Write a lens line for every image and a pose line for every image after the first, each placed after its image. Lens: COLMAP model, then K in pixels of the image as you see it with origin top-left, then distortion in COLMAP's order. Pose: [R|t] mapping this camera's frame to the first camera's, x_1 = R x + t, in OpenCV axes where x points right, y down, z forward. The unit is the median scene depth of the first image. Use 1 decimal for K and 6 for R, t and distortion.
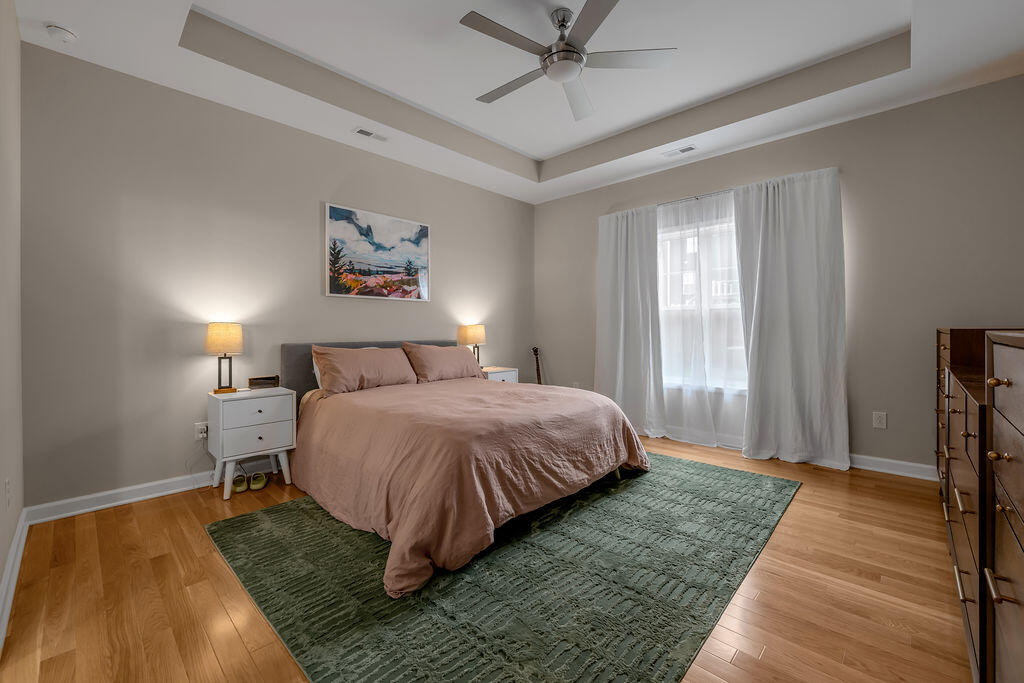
lens RADIAL K [[415.1, 0, 520.3], [0, 415.1, 333.4], [0, 0, 1]] dist [-0.002122, -0.000058]
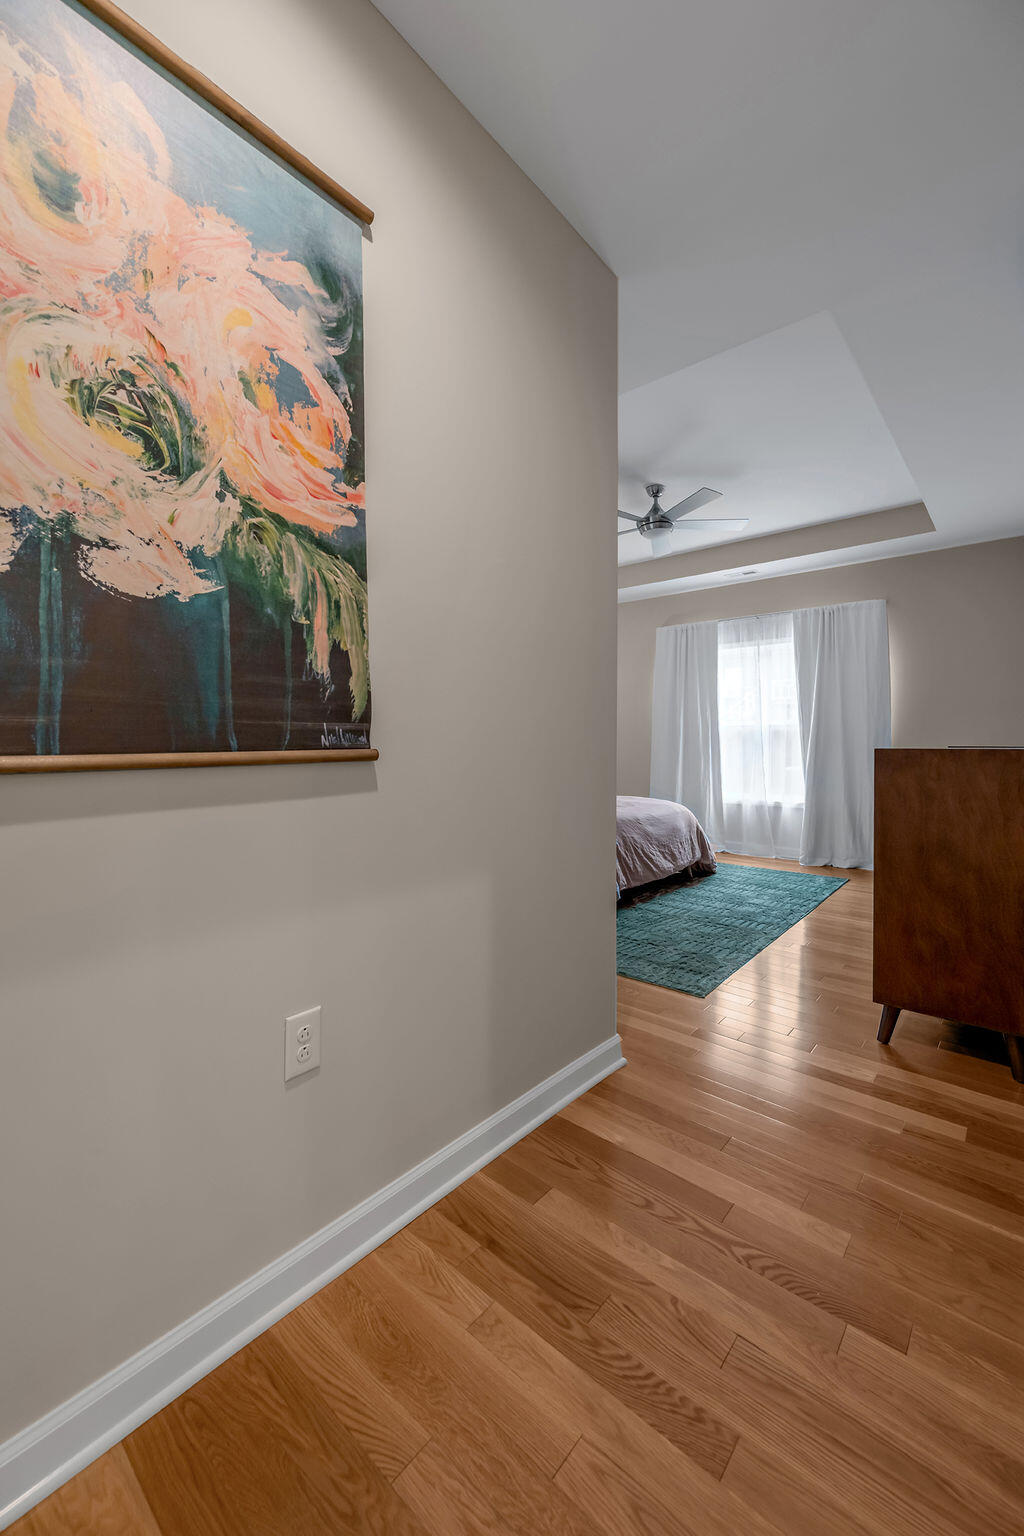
lens RADIAL K [[609.0, 0, 511.4], [0, 609.0, 745.1], [0, 0, 1]] dist [0.000034, -0.000018]
pose [[0.999099, 0.008287, 0.041633, -0.268213], [-0.008034, 0.999948, -0.006234, 0.004243], [-0.041683, 0.005894, 0.999114, -0.527508]]
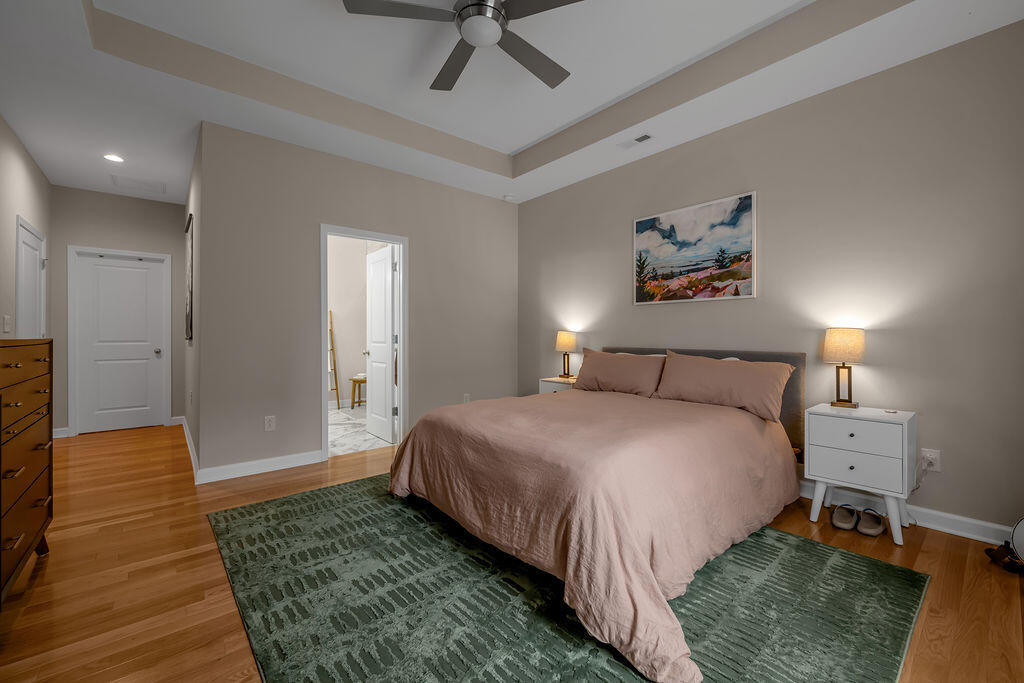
lens RADIAL K [[415.1, 0, 520.3], [0, 415.1, 333.4], [0, 0, 1]] dist [-0.002122, -0.000058]
pose [[-0.101662, -0.006032, -0.994801, 0.632530], [-0.014410, 0.999886, -0.004591, -0.006268], [0.994715, 0.013868, -0.101737, 0.791873]]
